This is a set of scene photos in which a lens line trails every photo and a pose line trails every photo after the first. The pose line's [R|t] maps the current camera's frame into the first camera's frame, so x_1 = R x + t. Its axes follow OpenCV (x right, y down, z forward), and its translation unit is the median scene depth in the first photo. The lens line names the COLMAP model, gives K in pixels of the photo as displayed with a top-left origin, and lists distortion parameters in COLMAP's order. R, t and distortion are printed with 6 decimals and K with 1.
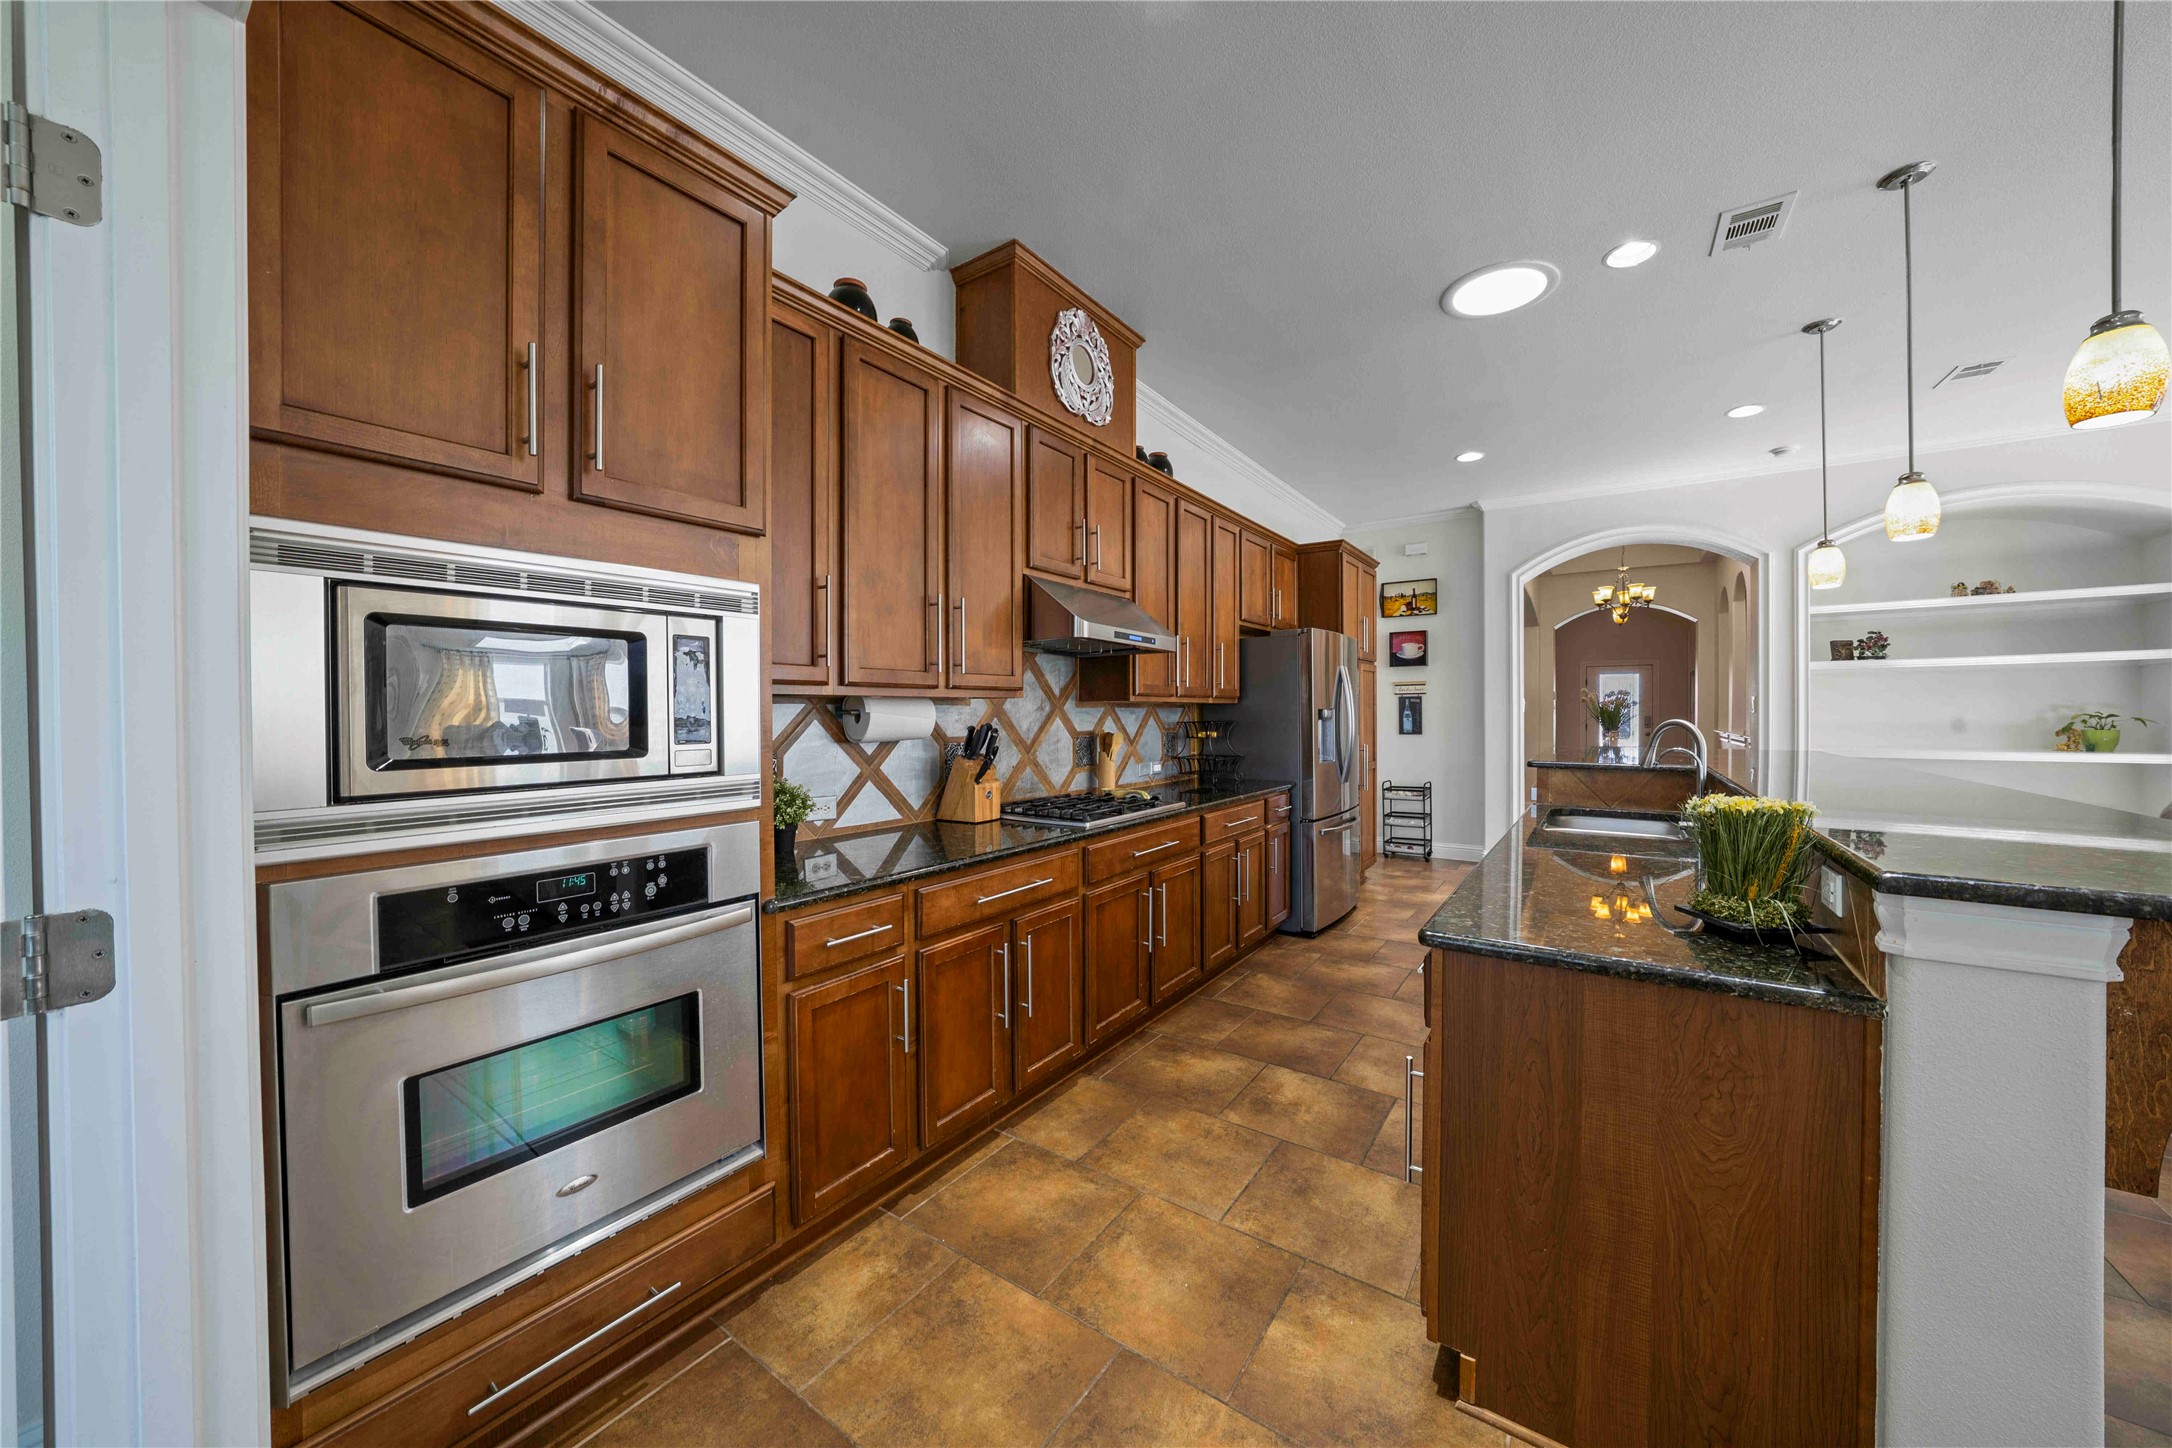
lens RADIAL K [[749.0, 0, 1086.0], [0, 749.0, 724.0], [0, 0, 1]] dist [-0.028466, 0.000000]
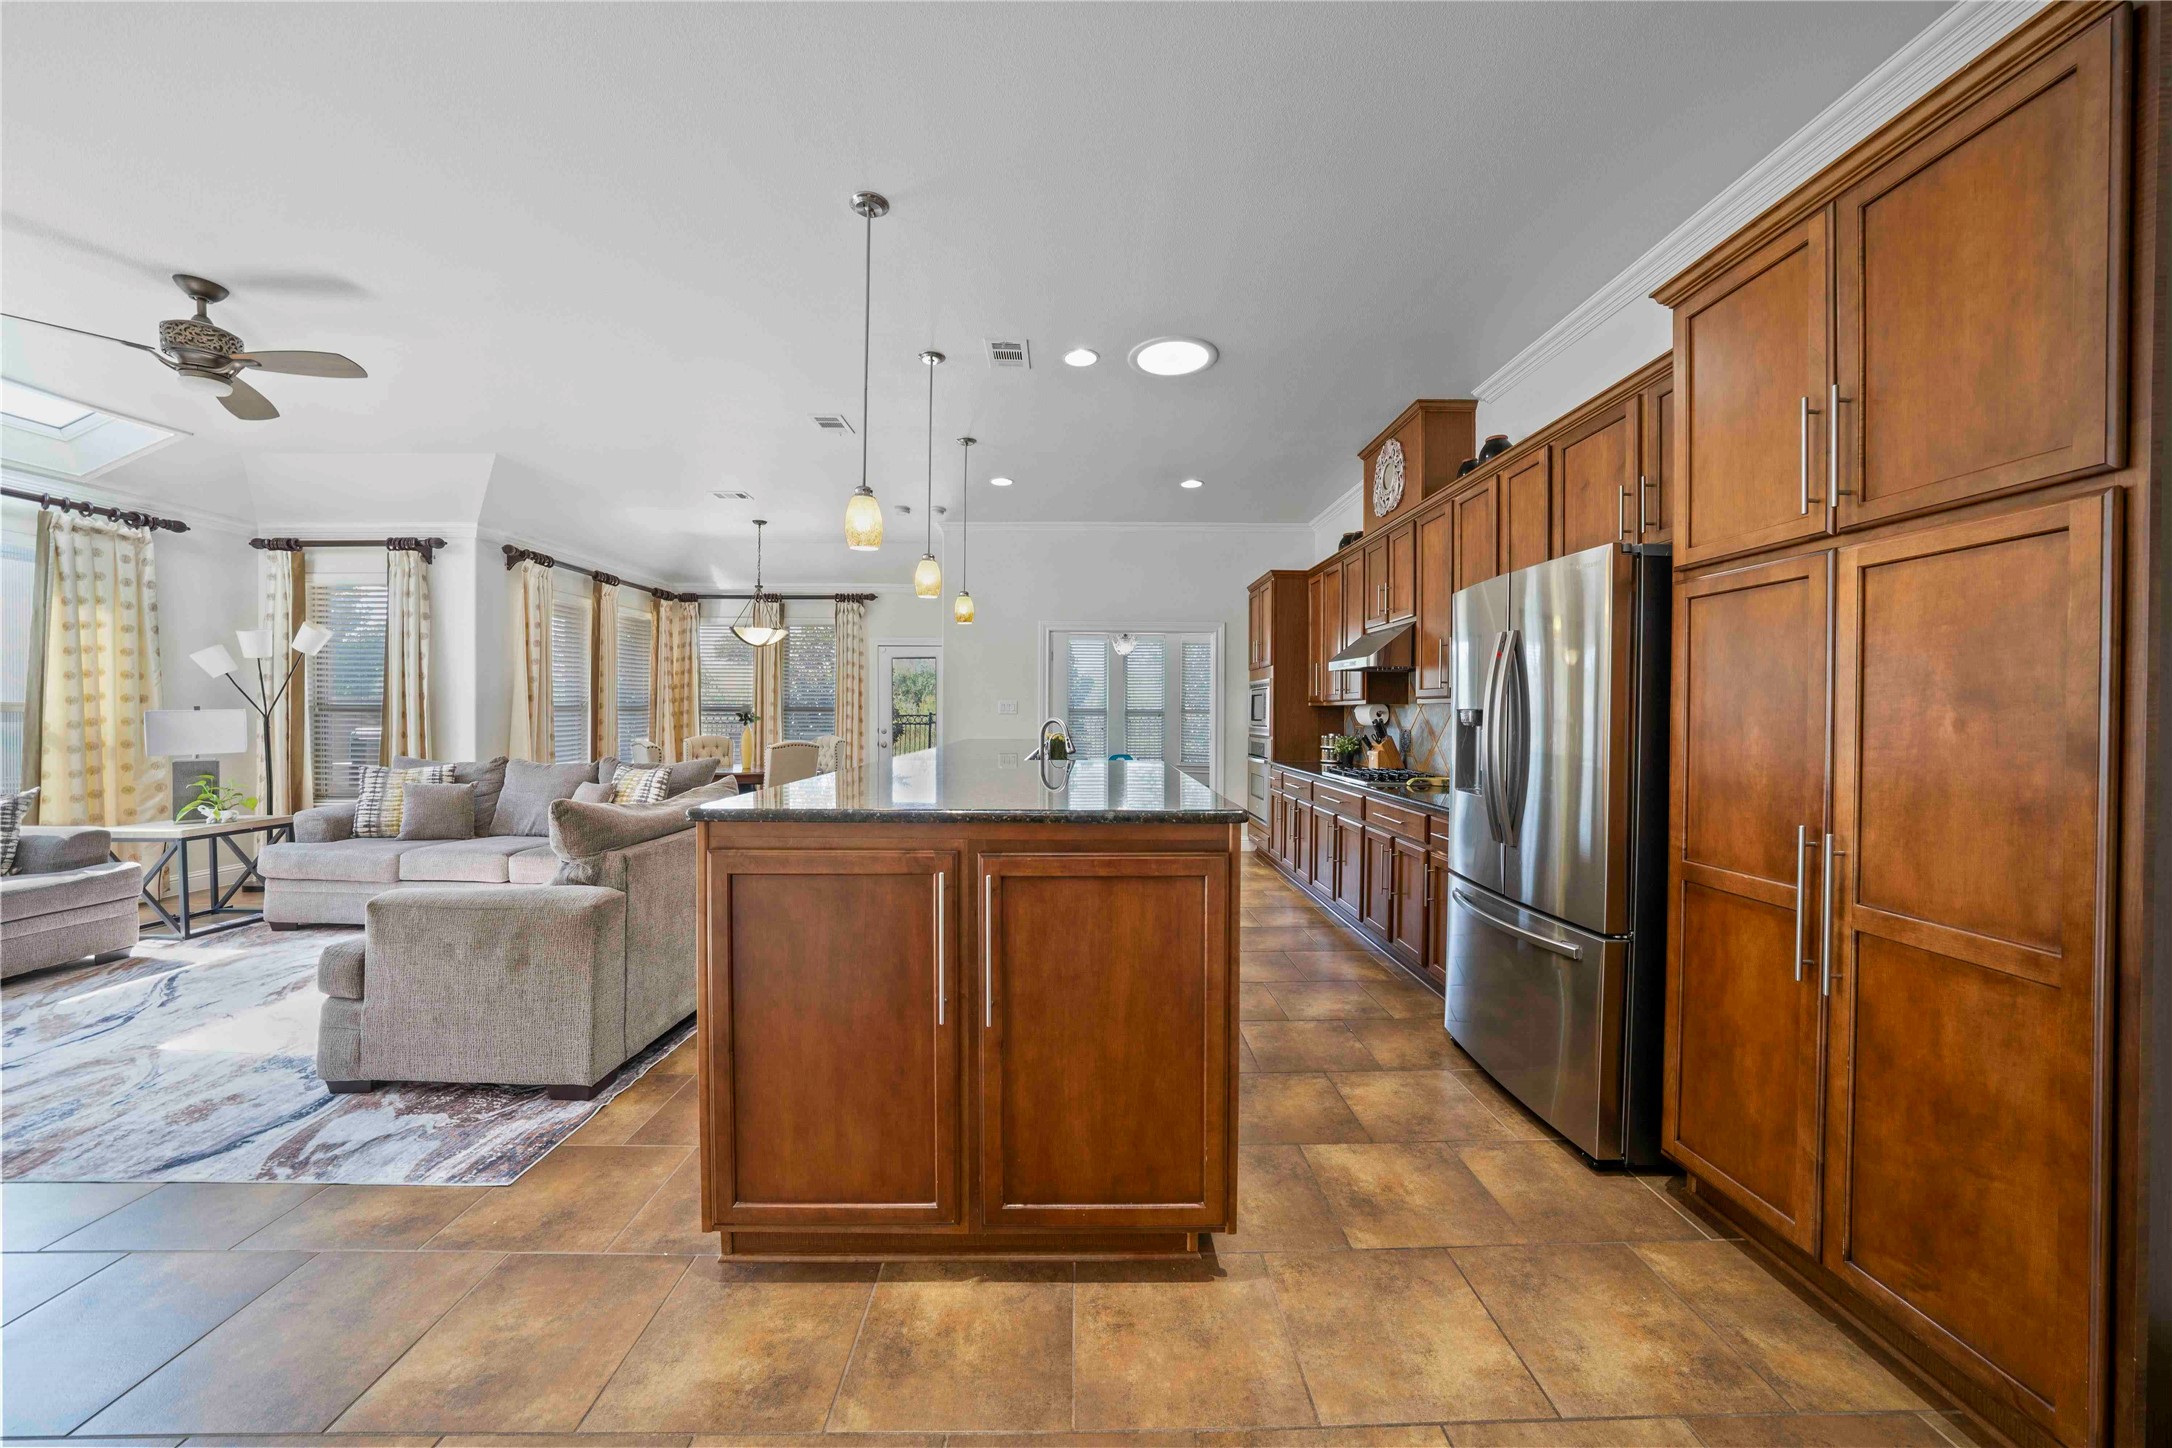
lens RADIAL K [[749.0, 0, 1086.0], [0, 749.0, 724.0], [0, 0, 1]] dist [-0.028466, 0.000000]
pose [[-0.818373, 0.006122, -0.574654, 1.172130], [-0.005605, 0.999811, 0.018634, -0.020538], [0.574659, 0.018471, -0.818184, 1.634802]]
